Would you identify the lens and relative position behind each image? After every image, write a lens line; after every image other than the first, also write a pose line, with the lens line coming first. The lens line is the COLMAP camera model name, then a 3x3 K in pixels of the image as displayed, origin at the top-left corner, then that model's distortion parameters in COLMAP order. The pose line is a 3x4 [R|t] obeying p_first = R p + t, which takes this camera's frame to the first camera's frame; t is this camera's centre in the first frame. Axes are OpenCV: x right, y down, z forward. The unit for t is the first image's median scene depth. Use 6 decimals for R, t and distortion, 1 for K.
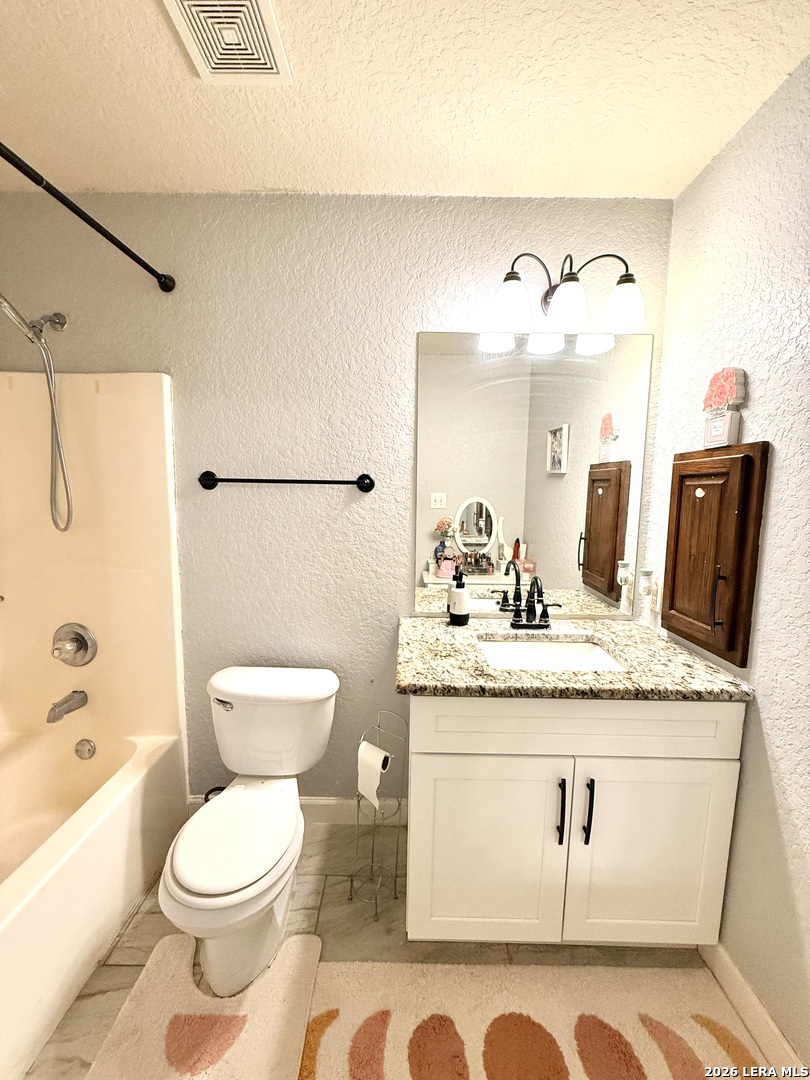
lens RADIAL K [[435.1, 0, 403.2], [0, 435.1, 538.8], [0, 0, 1]] dist [0.002960, -0.000197]
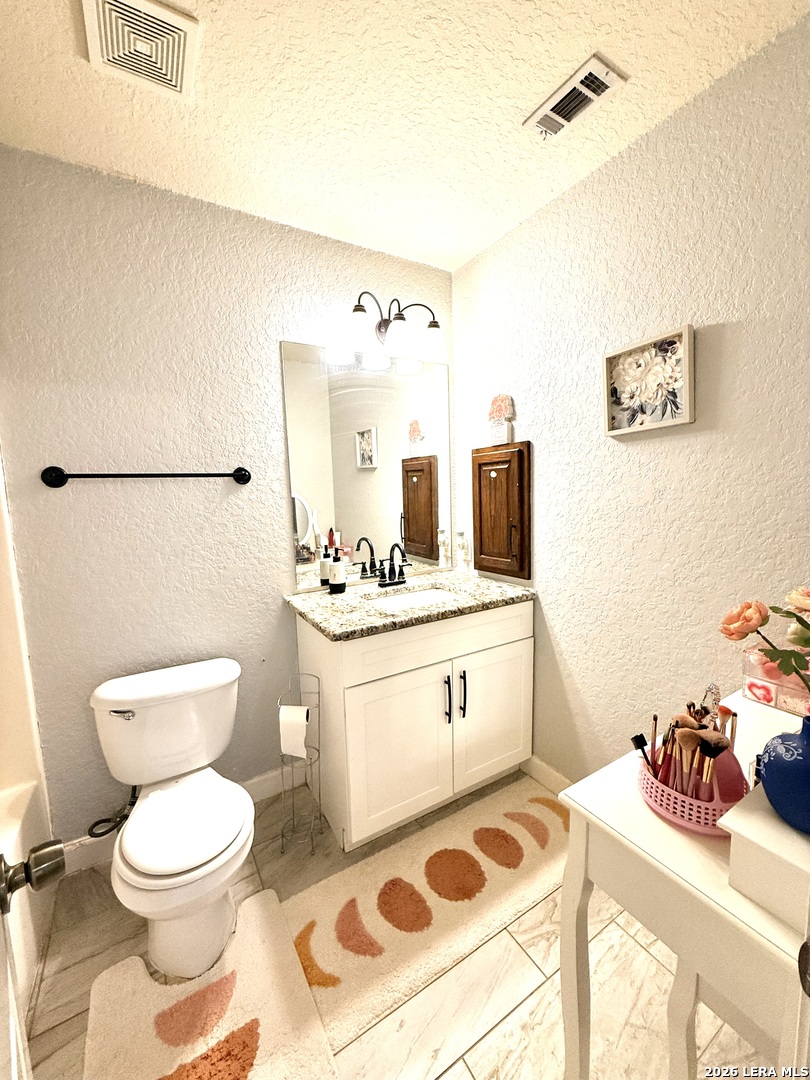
lens RADIAL K [[435.1, 0, 406.8], [0, 435.1, 538.4], [0, 0, 1]] dist [0.002960, -0.000197]
pose [[0.850999, -0.099354, 0.515683, -0.350924], [0.102129, 0.994504, 0.023069, 0.046918], [-0.515141, 0.033035, 0.856469, -0.130947]]
